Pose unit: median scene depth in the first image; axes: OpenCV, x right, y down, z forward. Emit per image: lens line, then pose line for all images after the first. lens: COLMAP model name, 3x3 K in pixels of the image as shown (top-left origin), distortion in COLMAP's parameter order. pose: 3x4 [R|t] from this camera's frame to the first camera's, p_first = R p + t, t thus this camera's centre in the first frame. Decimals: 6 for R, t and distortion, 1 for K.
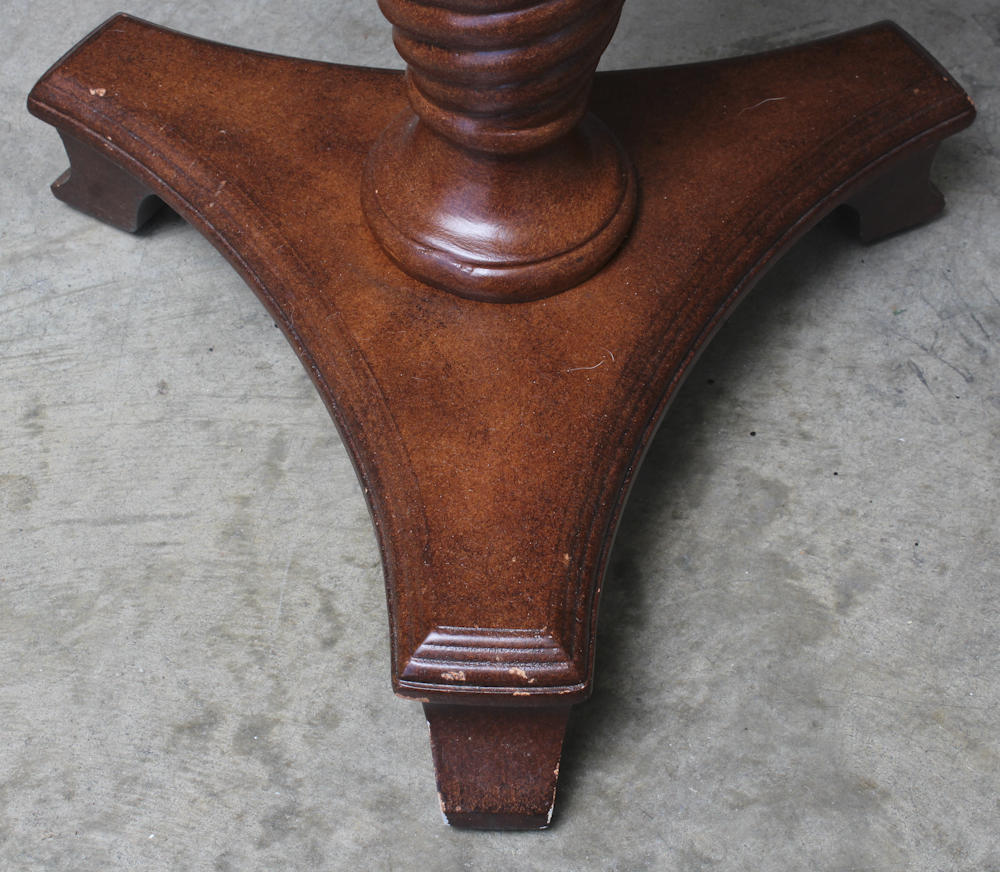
lens RADIAL K [[2245.7, 0, 494.3], [0, 2245.7, 435.6], [0, 0, 1]] dist [-0.049831, 0.000000]
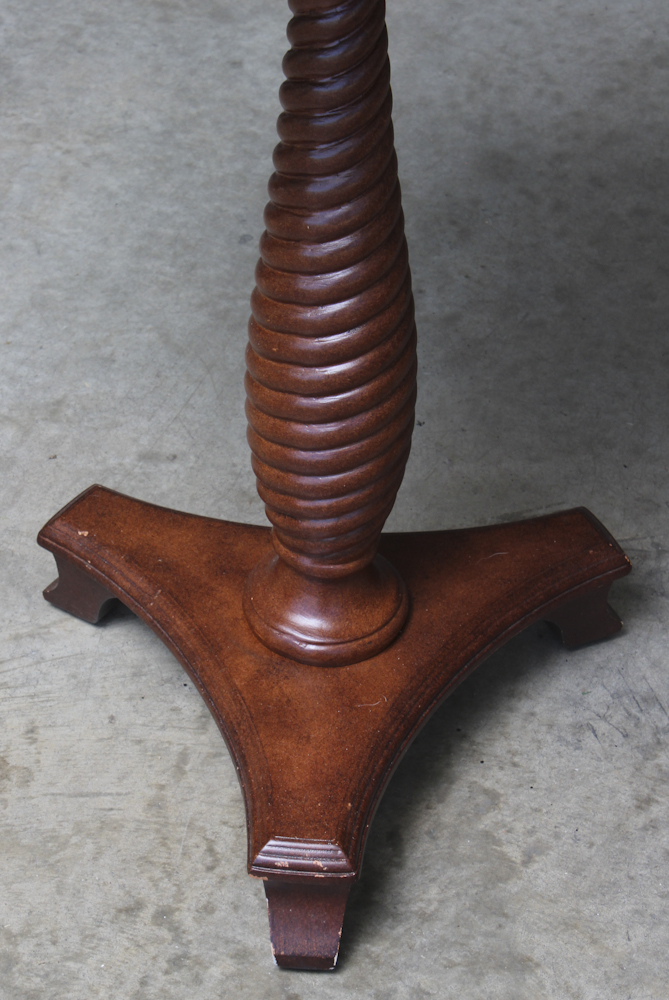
lens RADIAL K [[2565.3, 0, 334.8], [0, 2565.3, 494.4], [0, 0, 1]] dist [0.043087, 0.000000]
pose [[0.999023, 0.036798, -0.024468, 0.052758], [-0.040413, 0.984783, -0.169024, 0.134144], [0.017876, 0.169848, 0.985308, -0.889866]]
